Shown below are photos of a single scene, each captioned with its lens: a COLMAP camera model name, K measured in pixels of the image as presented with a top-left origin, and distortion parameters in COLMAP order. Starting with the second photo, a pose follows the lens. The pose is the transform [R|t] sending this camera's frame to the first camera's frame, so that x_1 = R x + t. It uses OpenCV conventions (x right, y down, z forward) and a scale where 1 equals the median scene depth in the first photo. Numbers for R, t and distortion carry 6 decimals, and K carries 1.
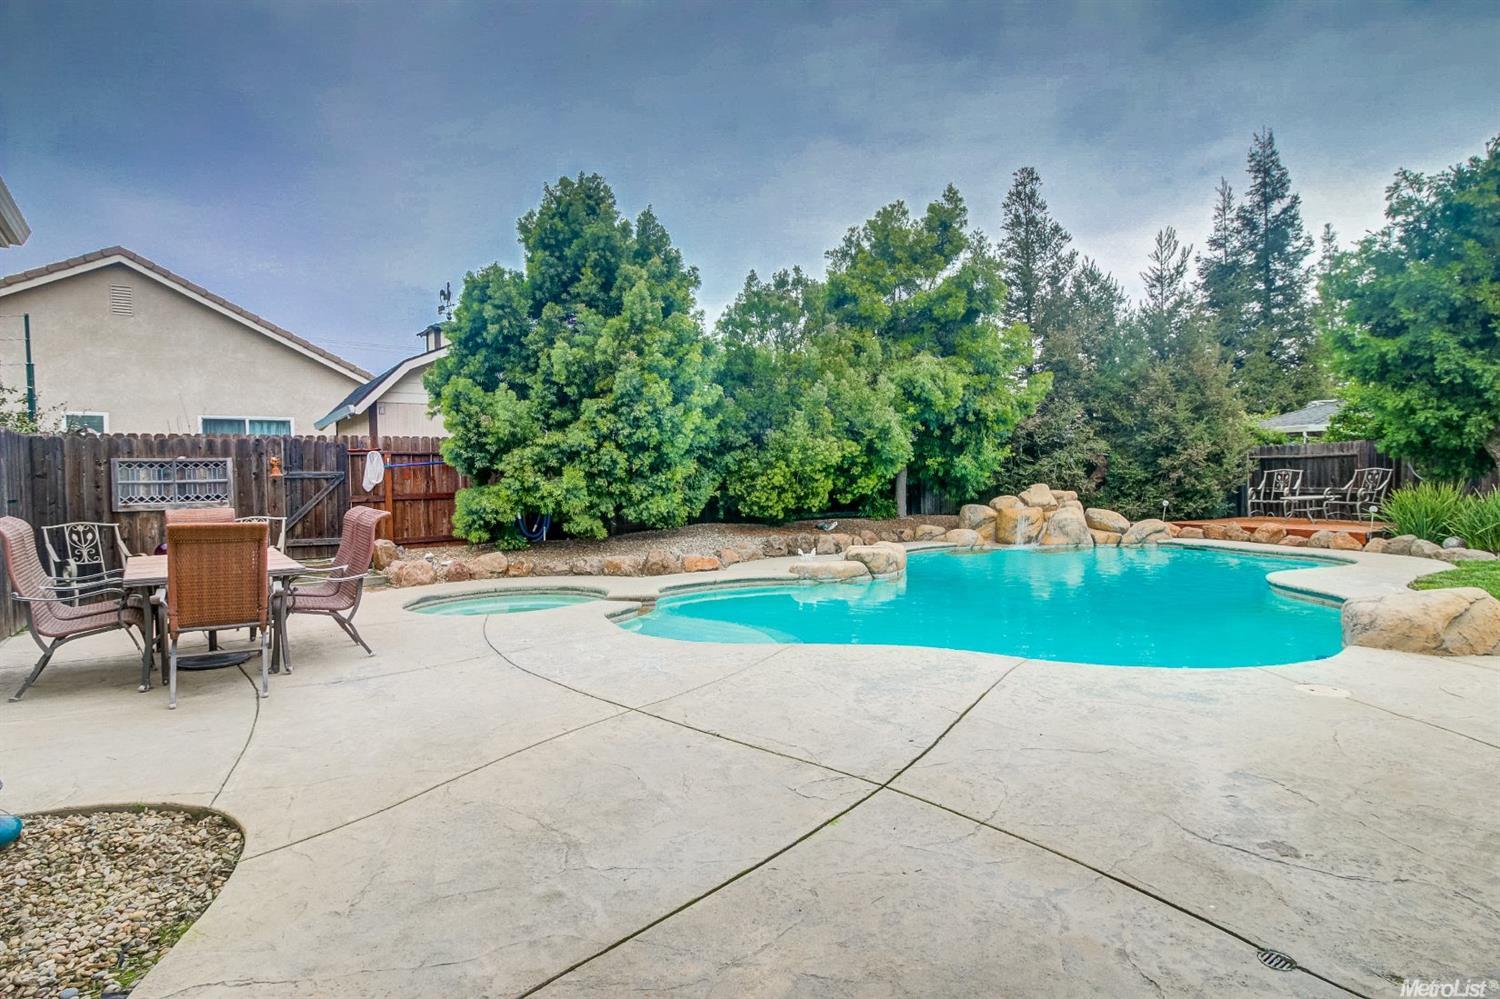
lens RADIAL K [[767.1, 0, 751.3], [0, 767.1, 496.2], [0, 0, 1]] dist [-0.003128, -0.007789]
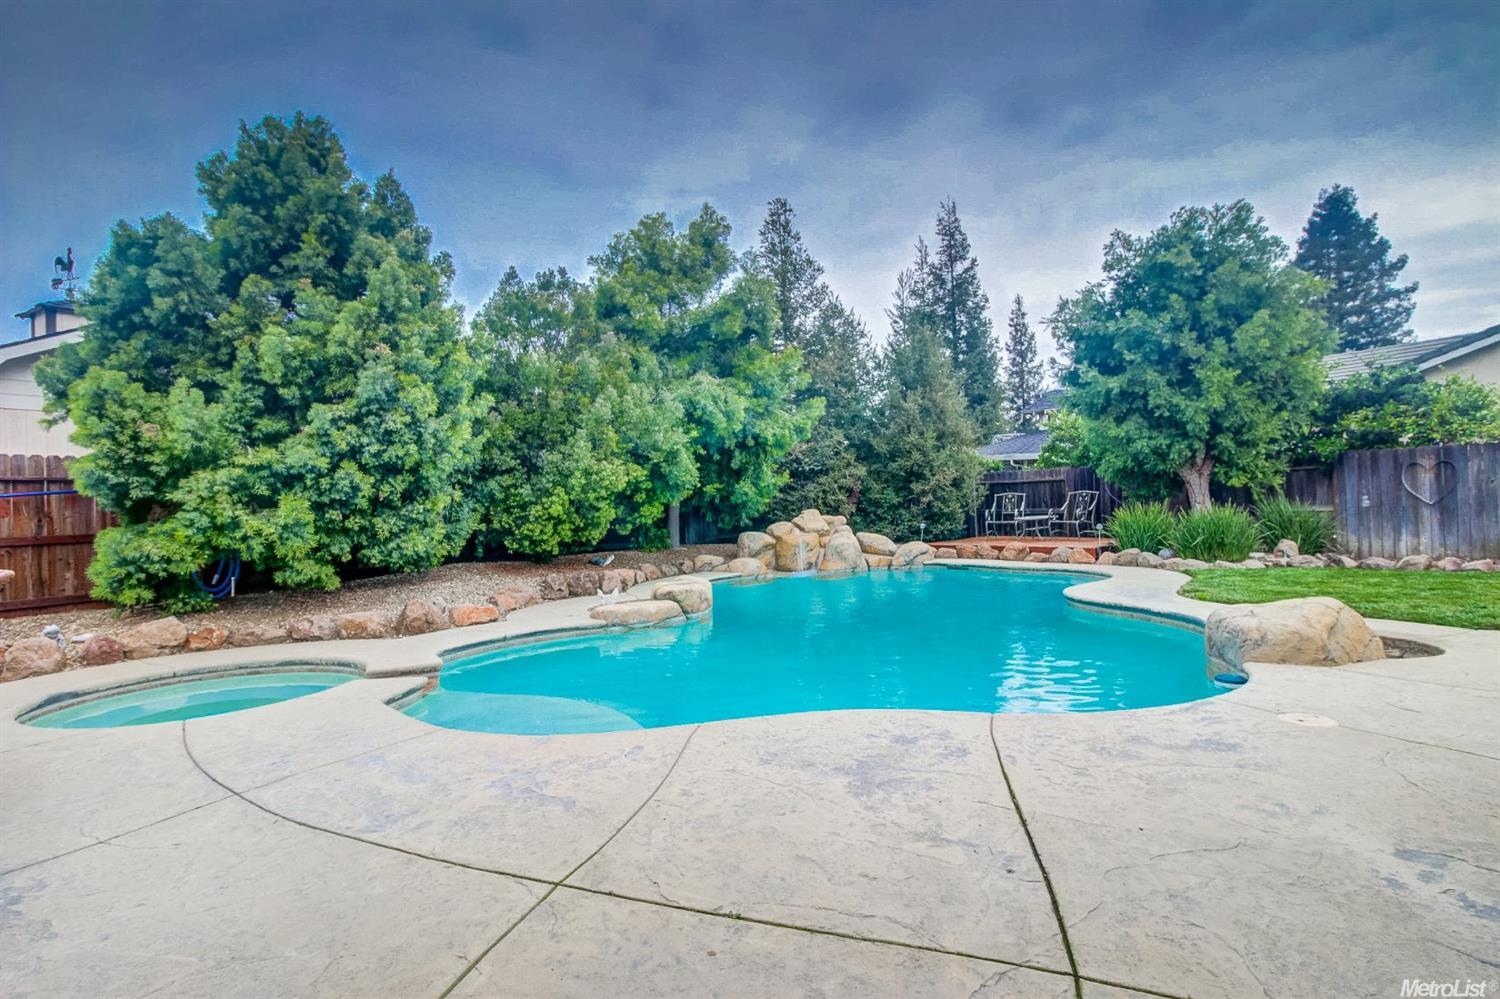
lens RADIAL K [[767.1, 0, 750.6], [0, 767.1, 497.3], [0, 0, 1]] dist [-0.003128, -0.007789]
pose [[0.929874, -0.009769, 0.367749, -0.077861], [0.023657, 0.999166, -0.033276, -0.001043], [-0.367117, 0.039643, 0.929330, 0.125162]]
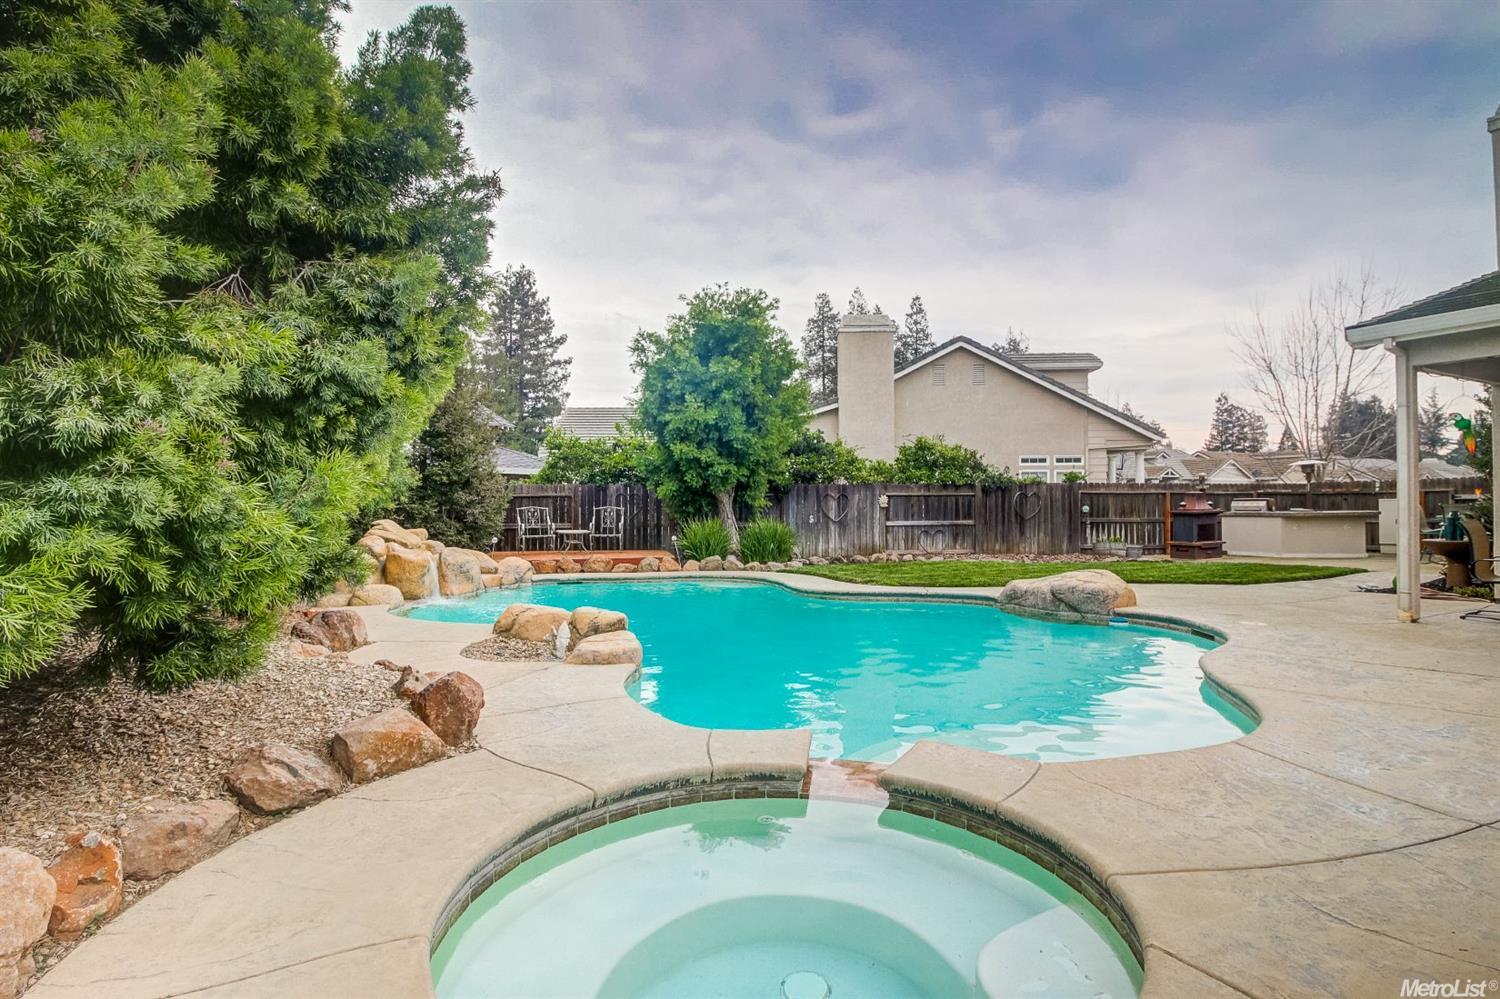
lens RADIAL K [[767.1, 0, 755.1], [0, 767.1, 500.2], [0, 0, 1]] dist [-0.003128, -0.007789]
pose [[0.126594, 0.026793, 0.991593, -0.424076], [0.025568, 0.999215, -0.030263, -0.004354], [-0.991625, 0.029184, 0.125809, 0.660438]]
